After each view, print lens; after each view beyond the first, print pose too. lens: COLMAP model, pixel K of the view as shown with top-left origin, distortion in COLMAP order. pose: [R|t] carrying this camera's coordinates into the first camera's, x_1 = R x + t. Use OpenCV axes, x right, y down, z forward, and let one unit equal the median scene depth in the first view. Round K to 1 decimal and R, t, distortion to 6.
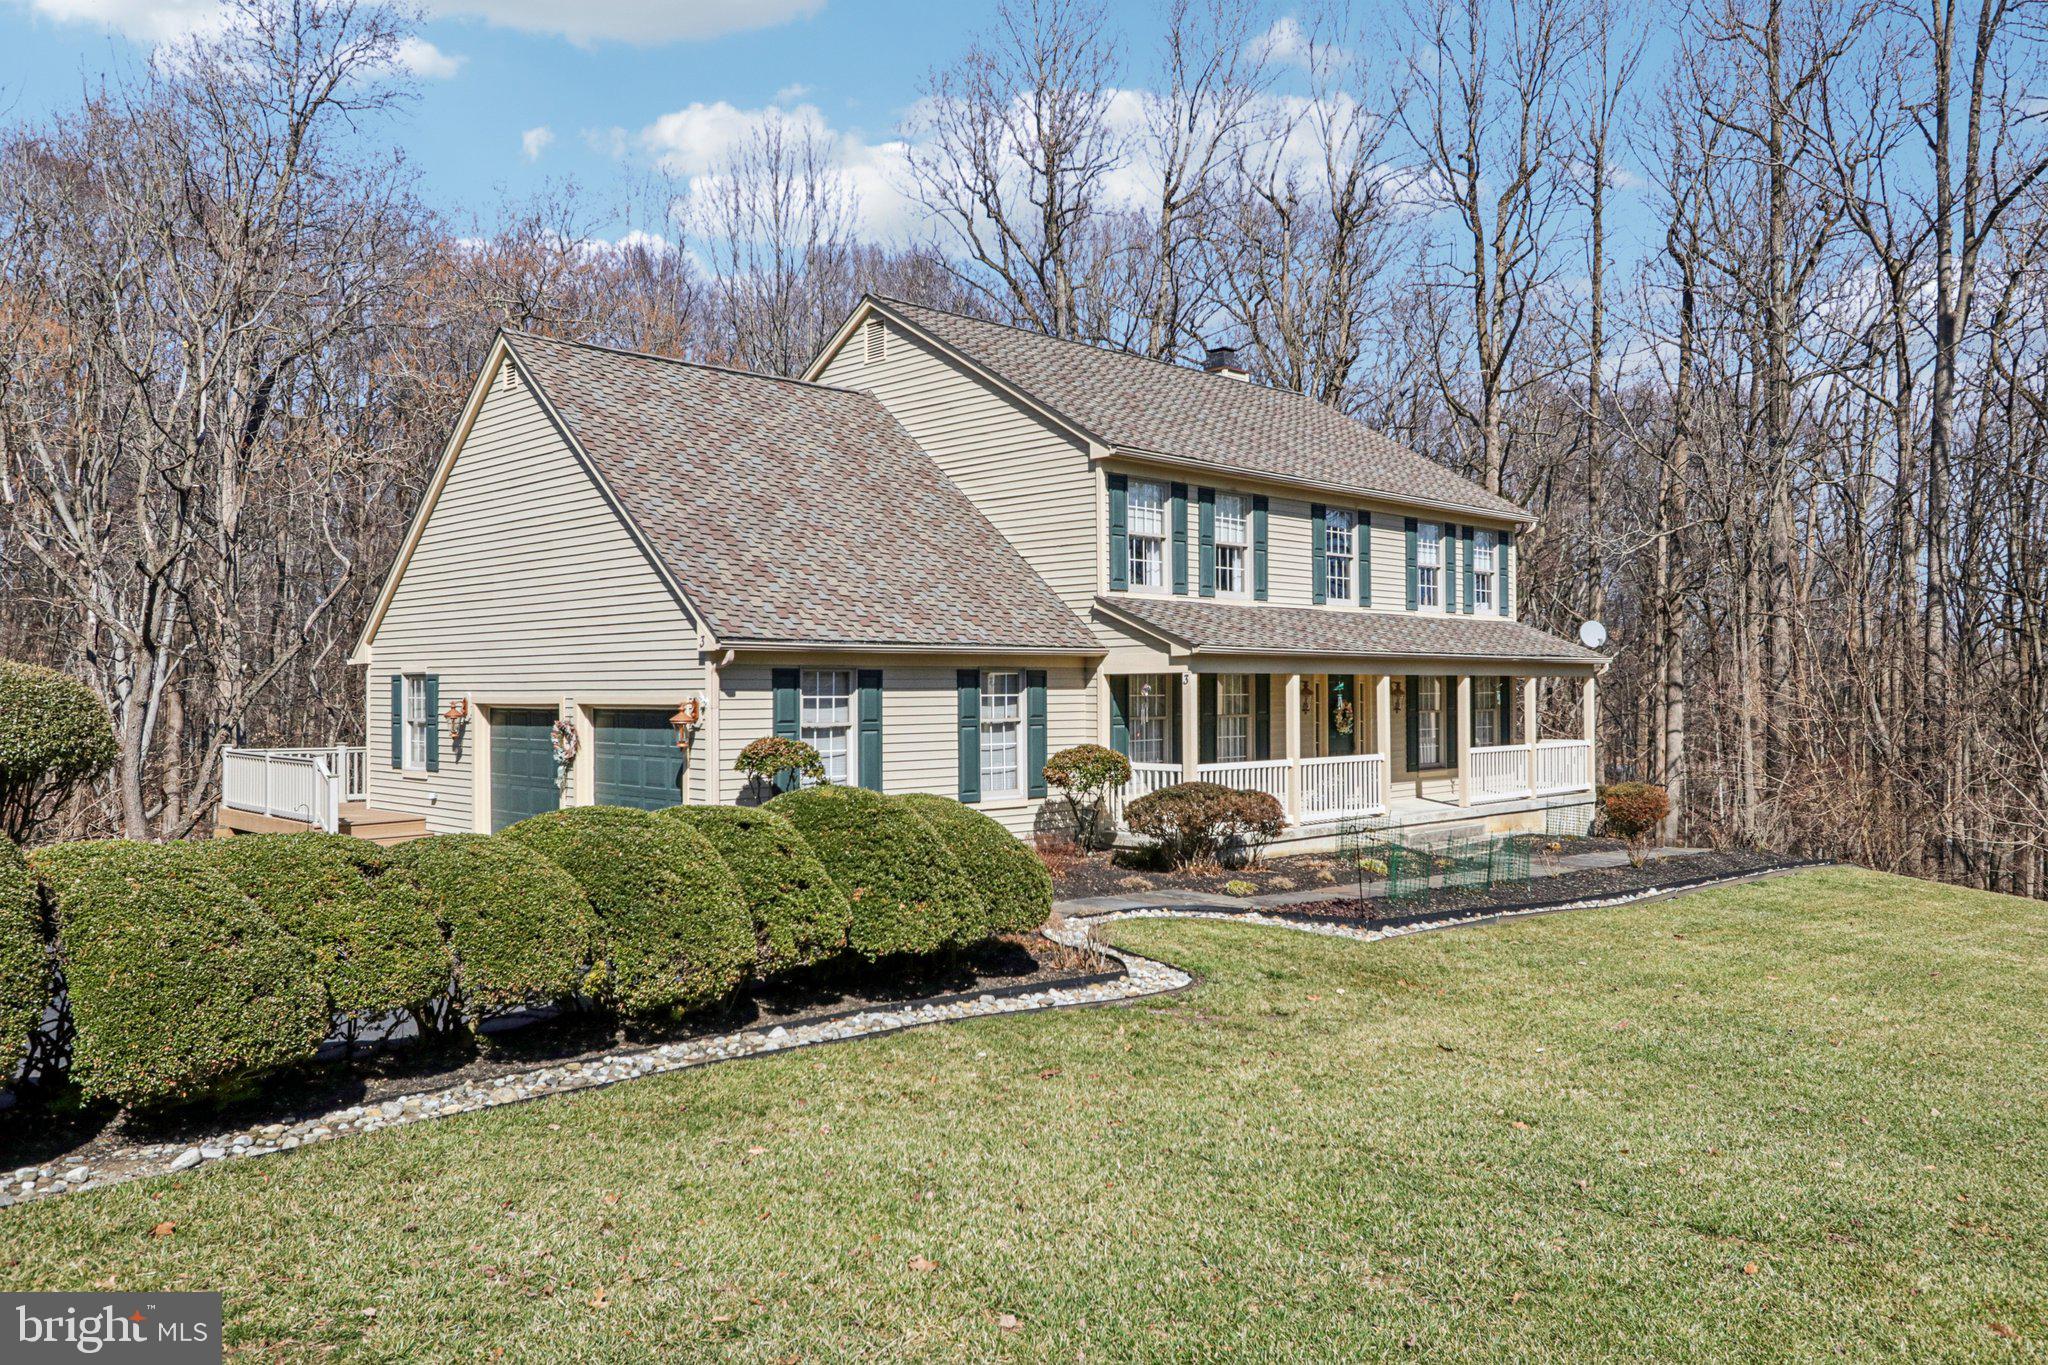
lens RADIAL K [[1555.6, 0, 1023.3], [0, 1555.6, 675.5], [0, 0, 1]] dist [-0.008239, 0.019592]
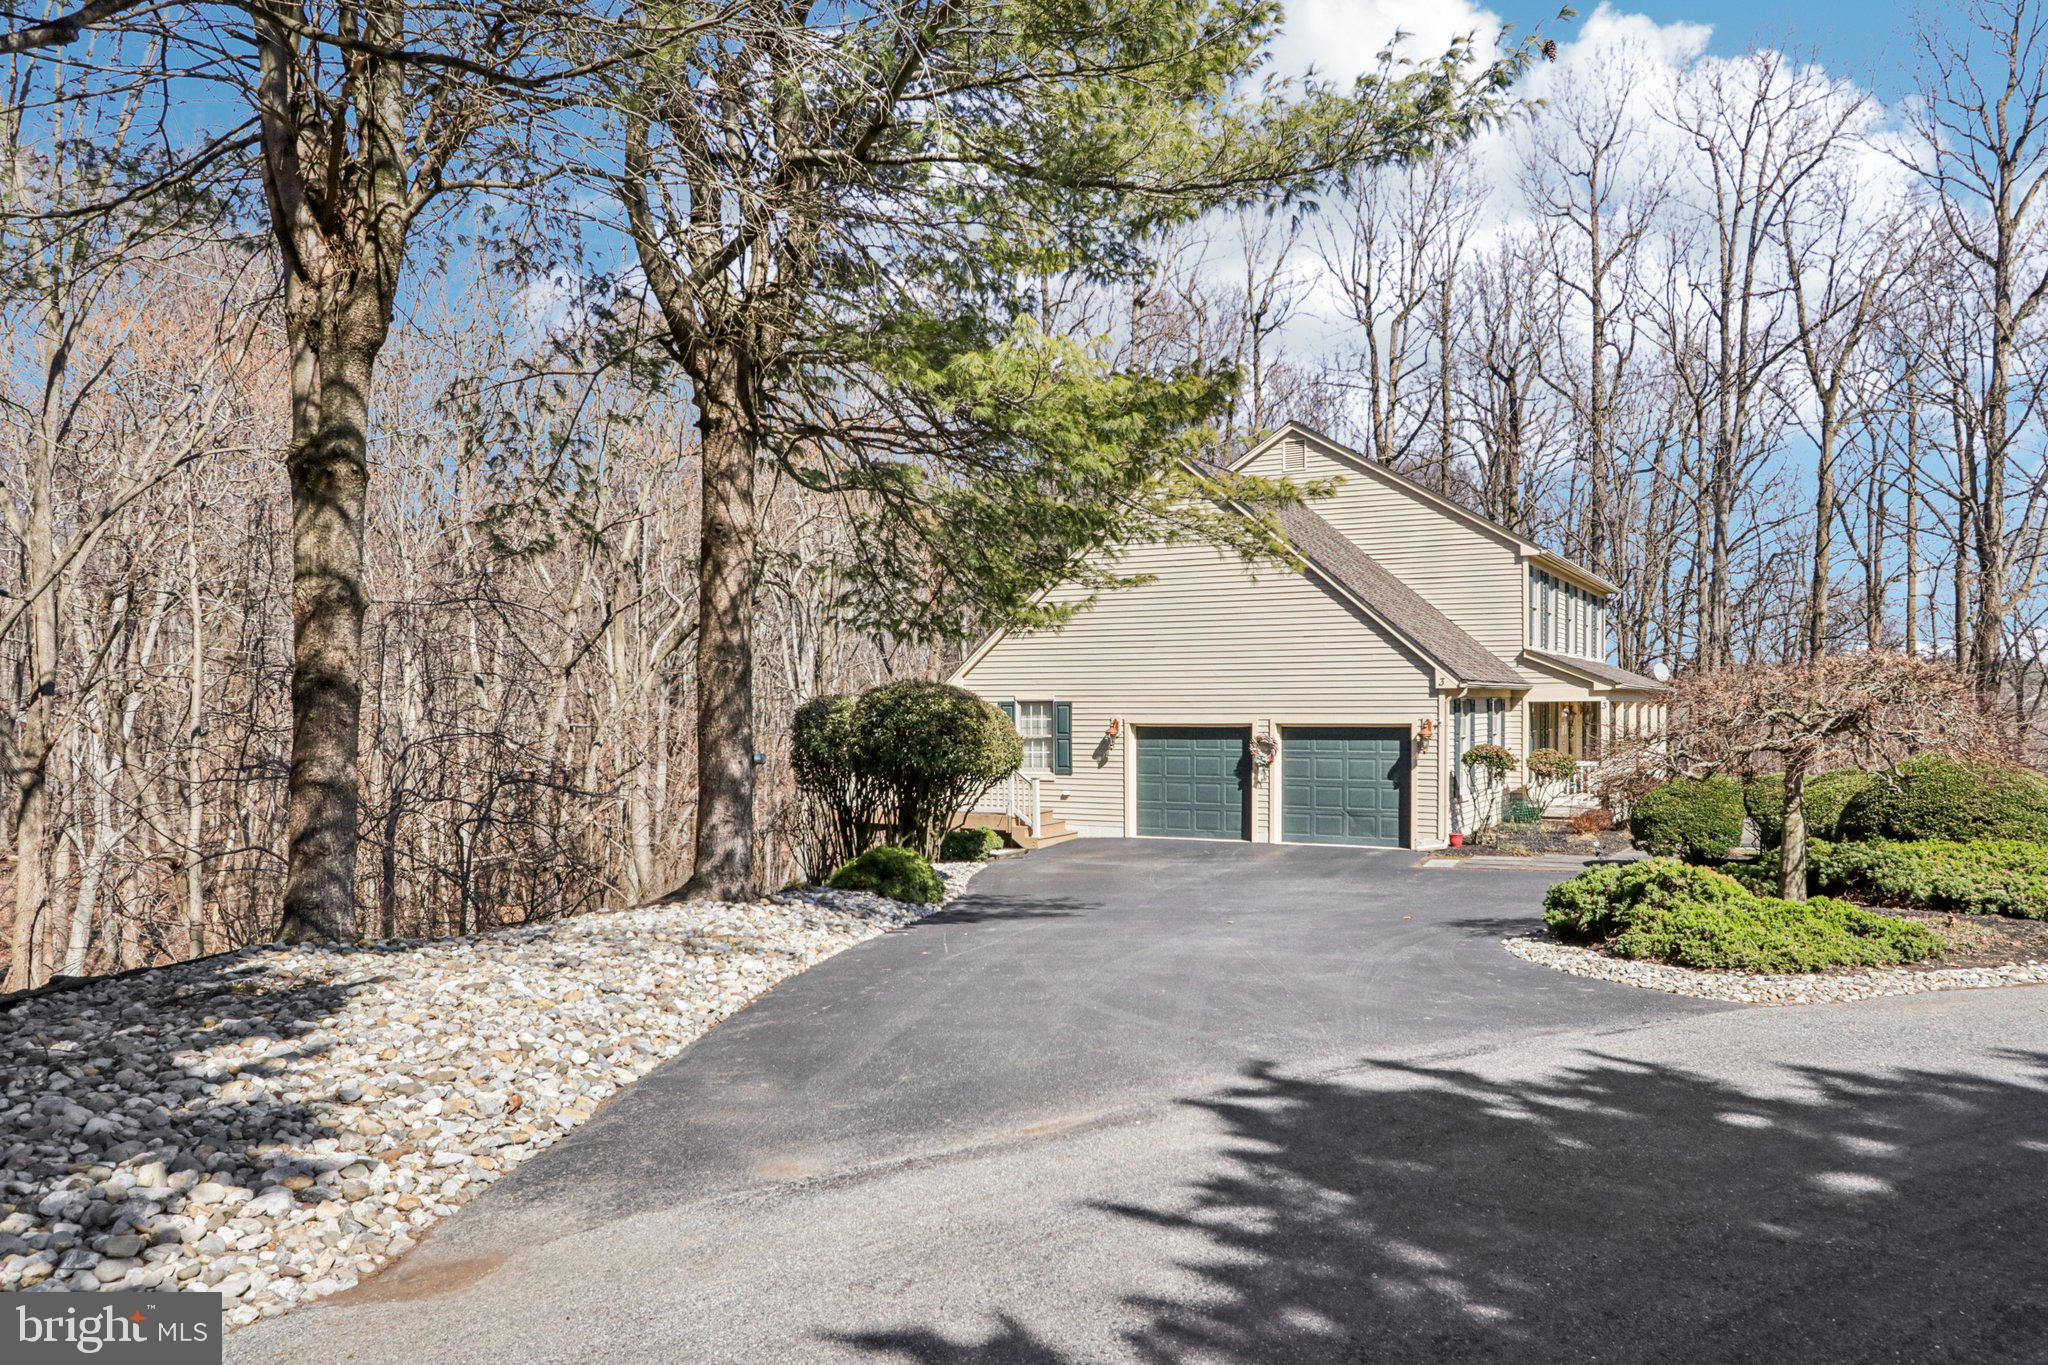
lens RADIAL K [[1555.6, 0, 1004.0], [0, 1555.6, 720.5], [0, 0, 1]] dist [-0.008239, 0.019592]
pose [[0.954451, -0.002840, 0.298355, -0.814779], [-0.002075, 0.999867, 0.016156, -0.005820], [-0.298361, -0.016039, 0.954318, -0.244582]]
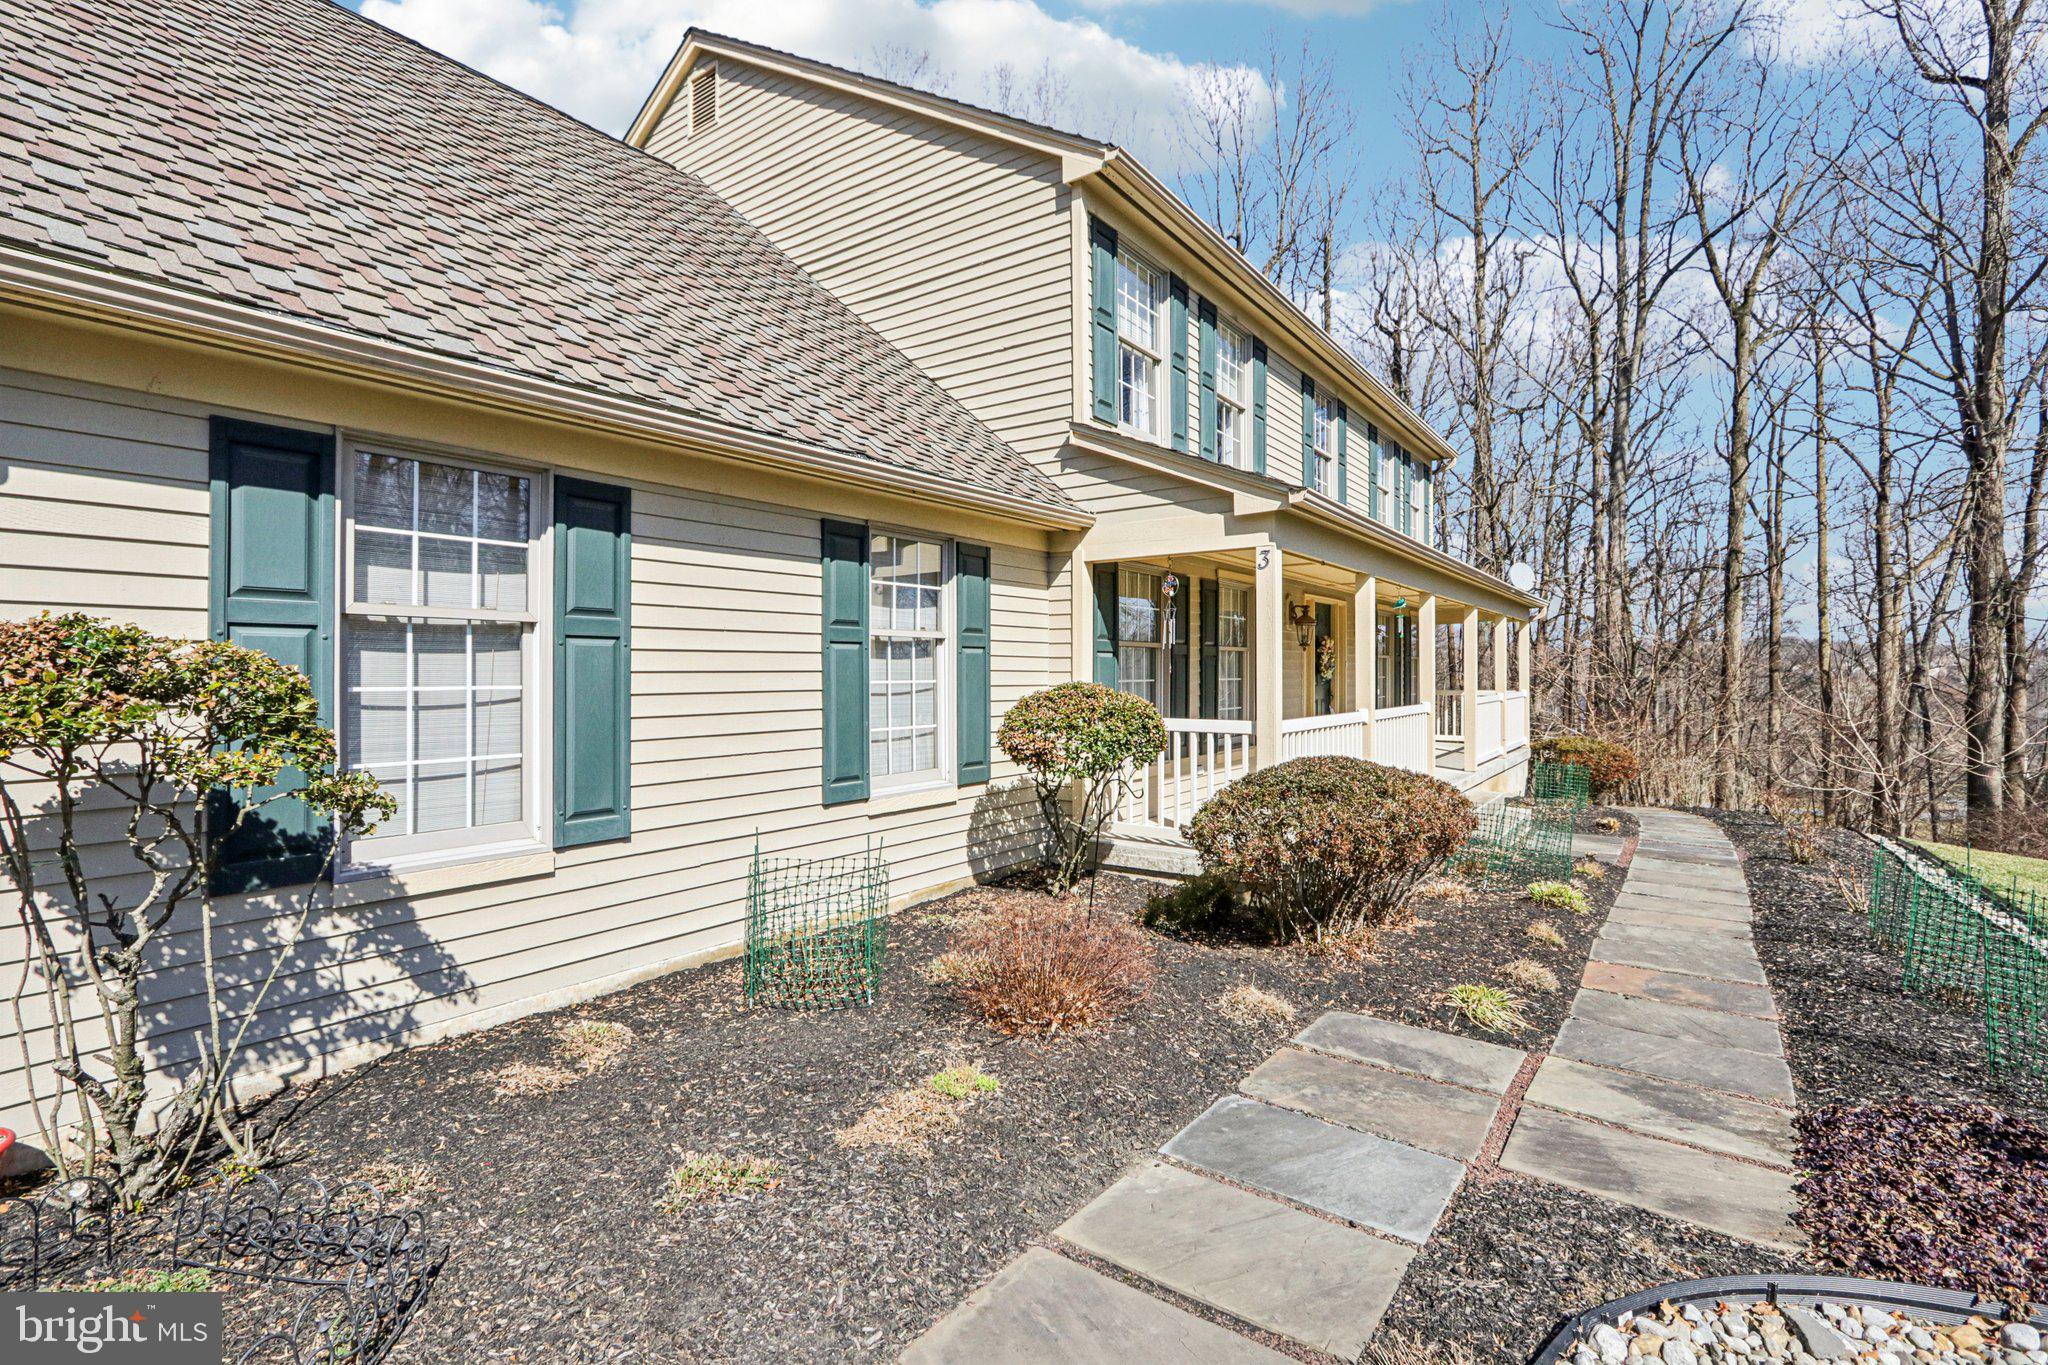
lens RADIAL K [[941.5, 0, 1016.3], [0, 941.5, 661.1], [0, 0, 1]] dist [-0.017328, 0.002866]
pose [[0.986890, 0.006368, 0.161272, -0.026439], [-0.005889, 0.999977, -0.003453, 0.034629], [-0.161290, 0.002458, 0.986904, 0.628552]]
